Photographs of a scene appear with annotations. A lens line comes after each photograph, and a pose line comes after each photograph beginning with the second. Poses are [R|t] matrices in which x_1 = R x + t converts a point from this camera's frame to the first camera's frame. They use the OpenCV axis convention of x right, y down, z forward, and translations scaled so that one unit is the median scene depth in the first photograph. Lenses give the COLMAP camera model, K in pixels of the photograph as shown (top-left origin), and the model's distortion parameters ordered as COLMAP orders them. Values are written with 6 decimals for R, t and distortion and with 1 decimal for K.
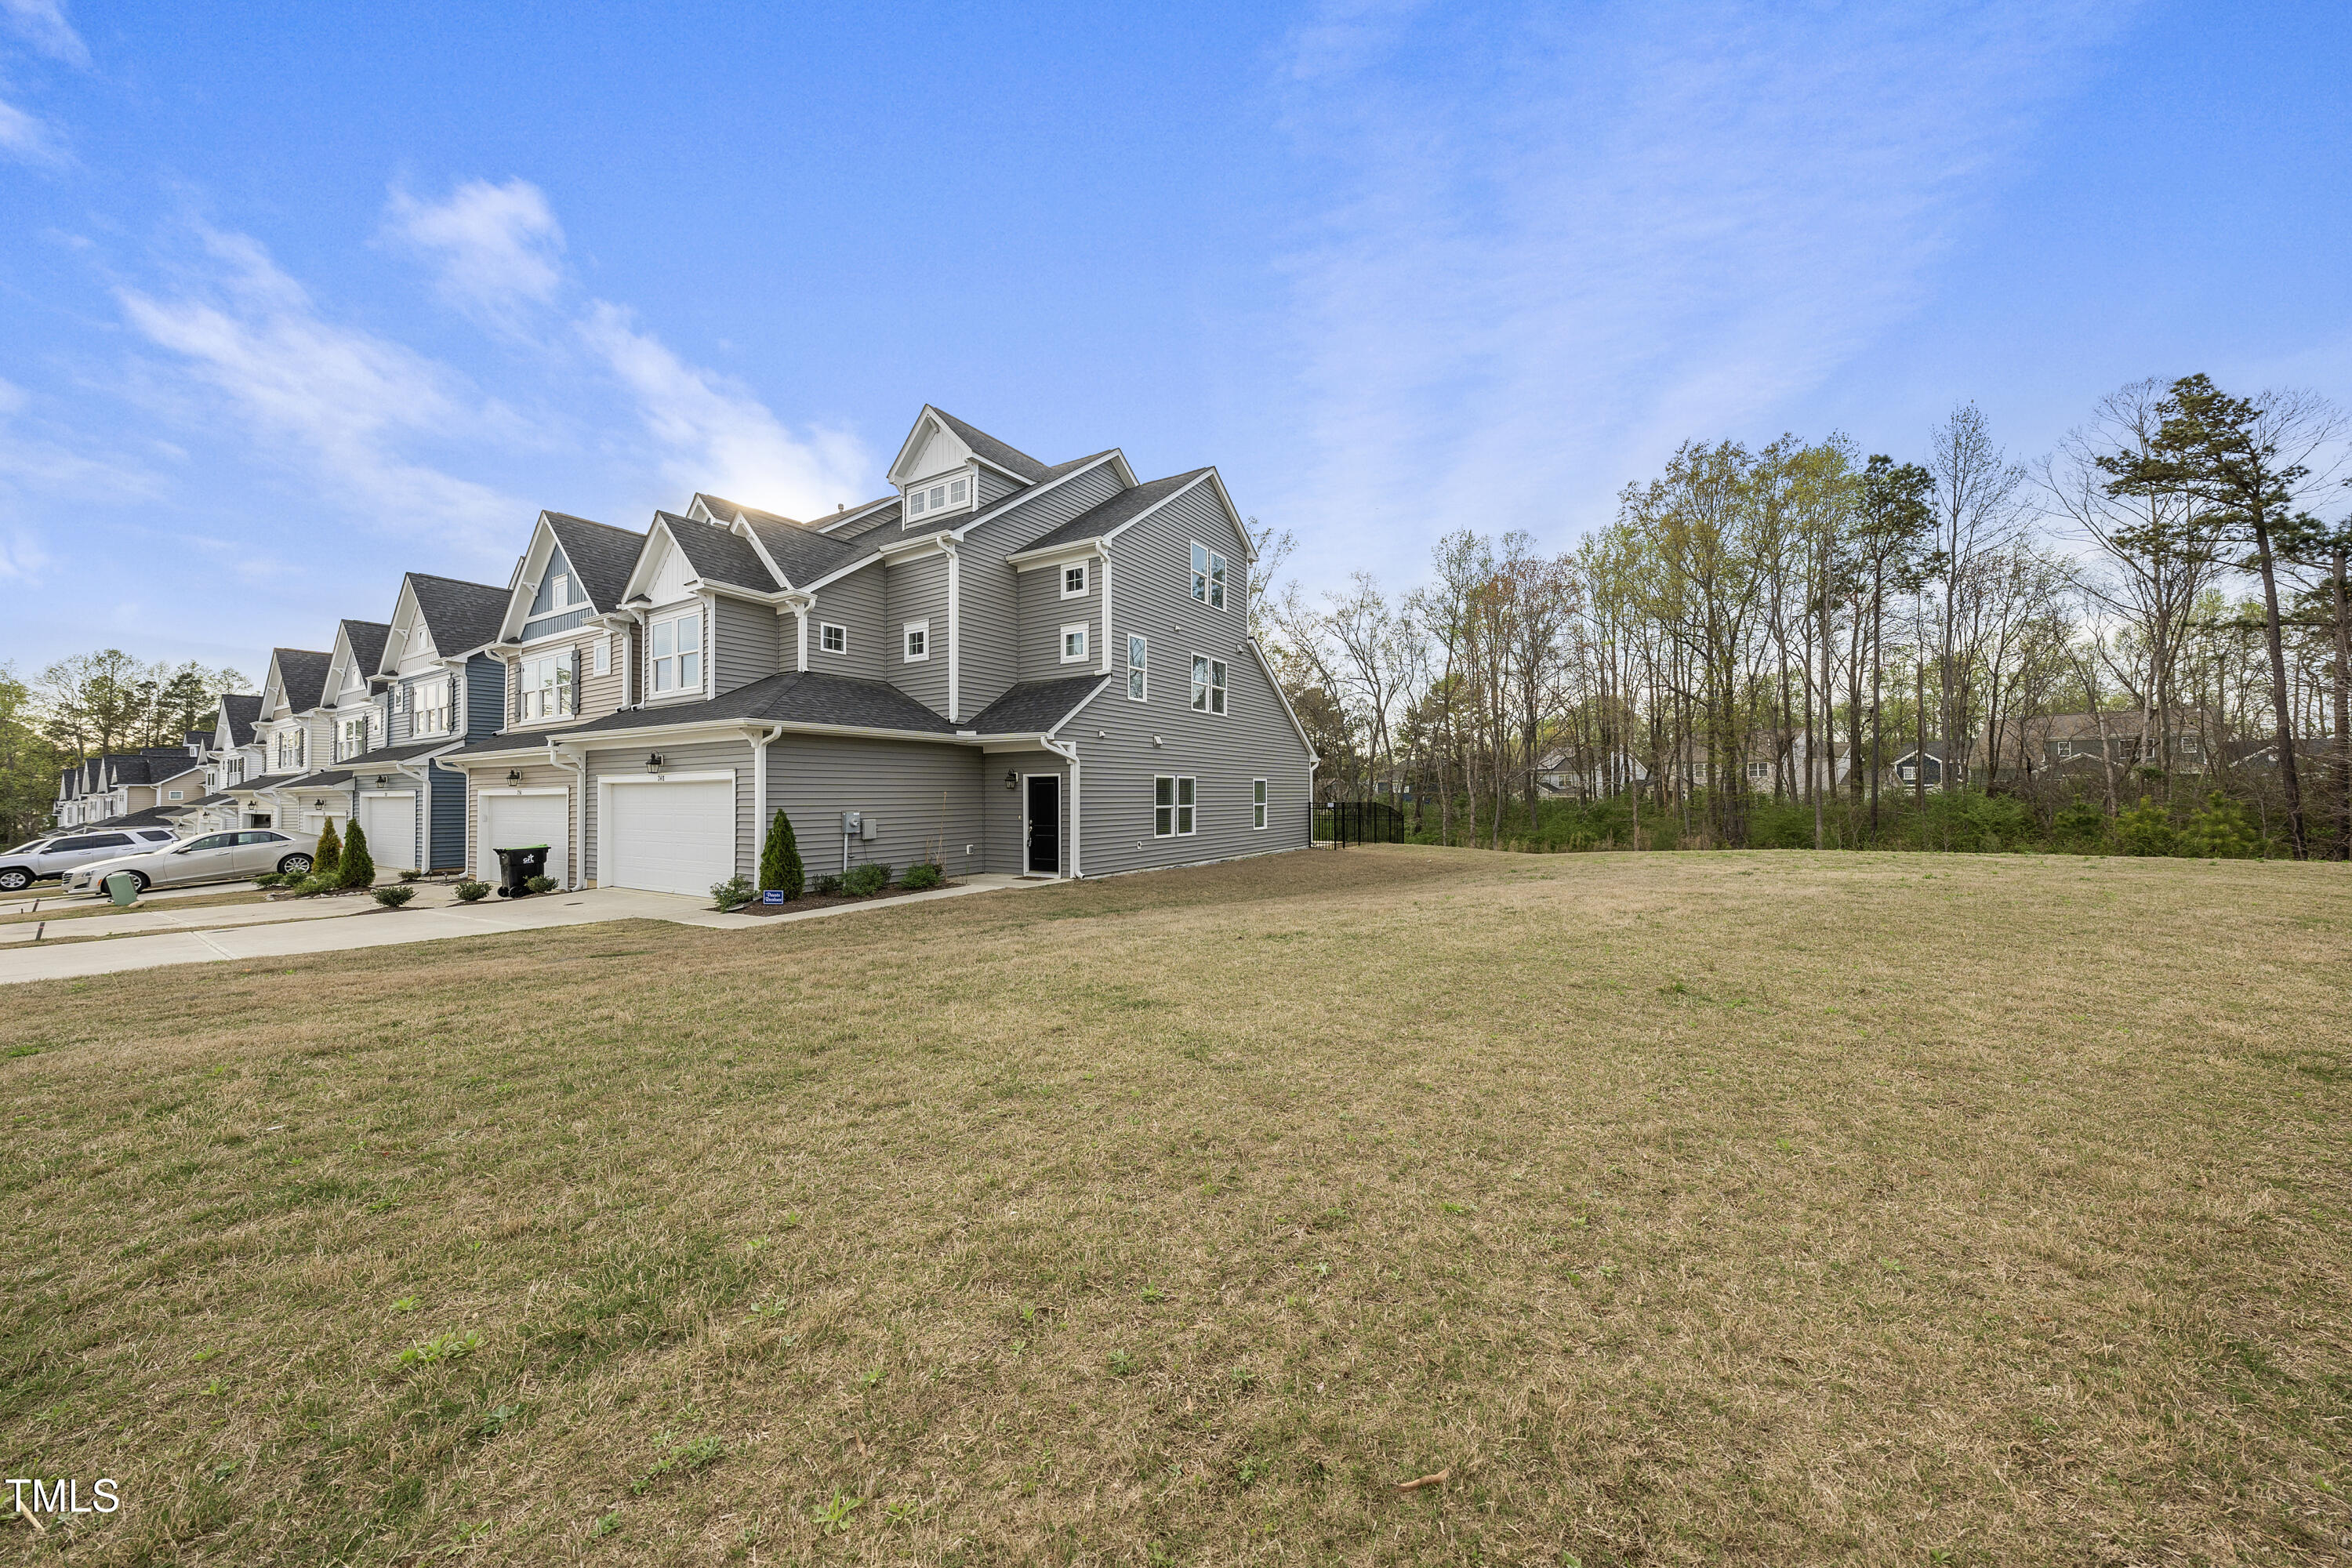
lens RADIAL K [[792.9, 0, 1183.4], [0, 792.9, 781.4], [0, 0, 1]] dist [0.000857, -0.000403]
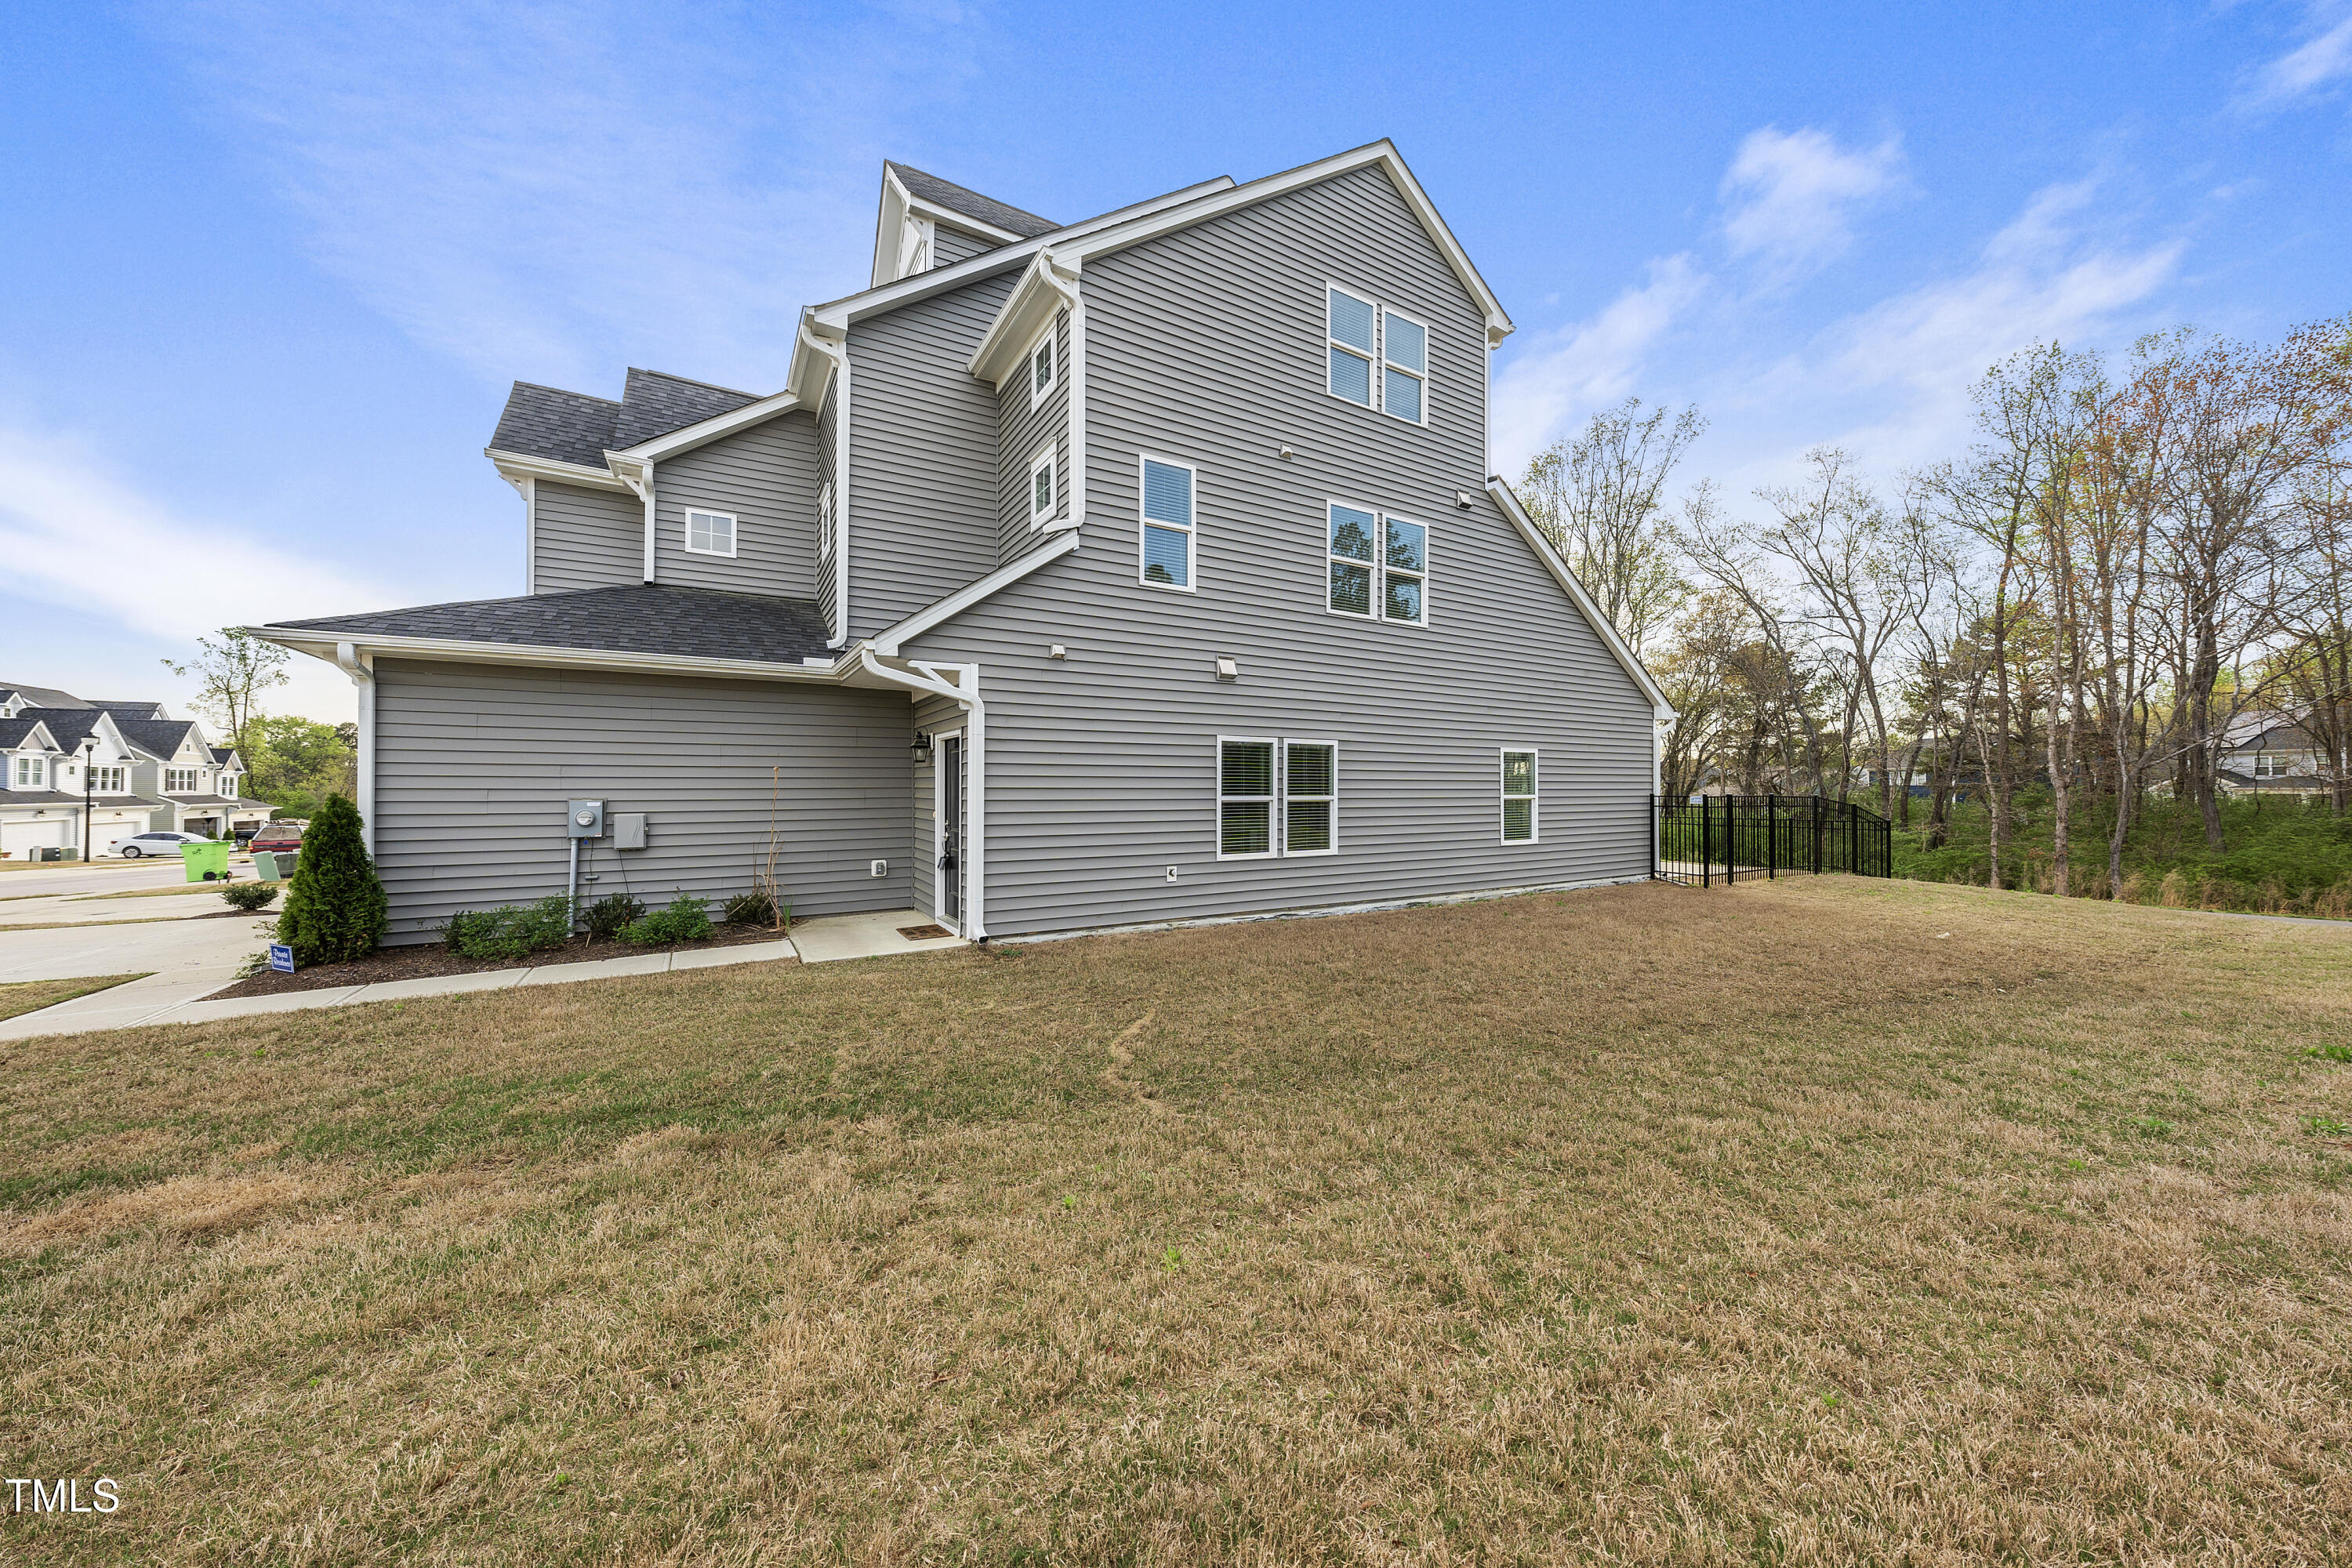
lens RADIAL K [[792.9, 0, 1183.4], [0, 792.9, 781.4], [0, 0, 1]] dist [0.000857, -0.000403]
pose [[0.887544, 0.000934, -0.460722, 0.077090], [0.003296, 0.999959, 0.008377, 0.007258], [0.460711, -0.008954, 0.887505, 0.232650]]
